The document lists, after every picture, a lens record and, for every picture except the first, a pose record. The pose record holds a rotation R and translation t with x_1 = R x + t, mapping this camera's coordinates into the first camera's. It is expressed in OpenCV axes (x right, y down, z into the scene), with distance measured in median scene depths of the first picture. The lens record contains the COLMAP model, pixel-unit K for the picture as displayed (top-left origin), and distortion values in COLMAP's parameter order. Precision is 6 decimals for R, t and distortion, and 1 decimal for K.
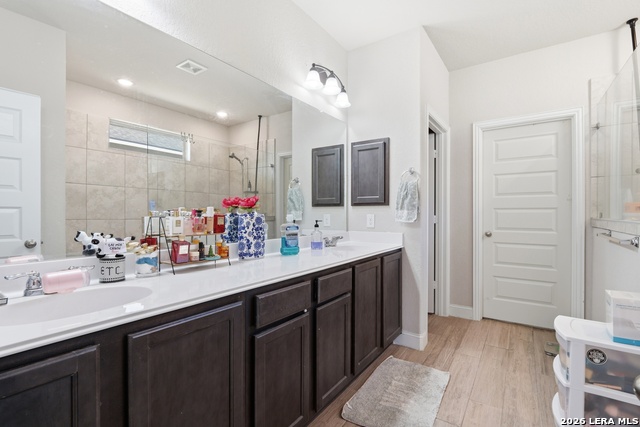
lens RADIAL K [[298.2, 0, 321.8], [0, 298.2, 213.7], [0, 0, 1]] dist [-0.011092, 0.002509]
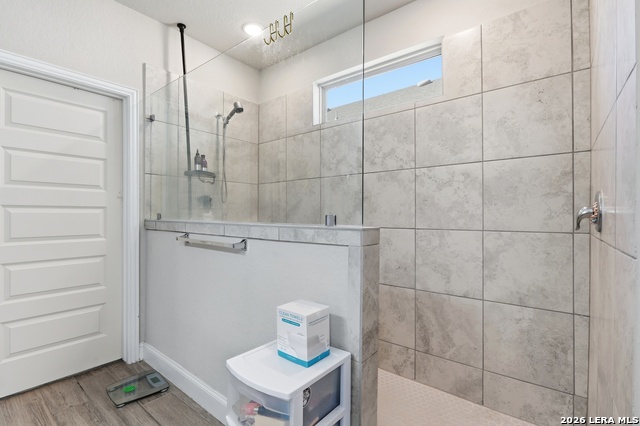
lens RADIAL K [[298.2, 0, 323.3], [0, 298.2, 212.3], [0, 0, 1]] dist [-0.011092, 0.002509]
pose [[0.071399, 0.004595, 0.997437, 0.058966], [-0.002388, 0.999987, -0.004435, -0.003999], [-0.997445, -0.002065, 0.071410, 0.390895]]
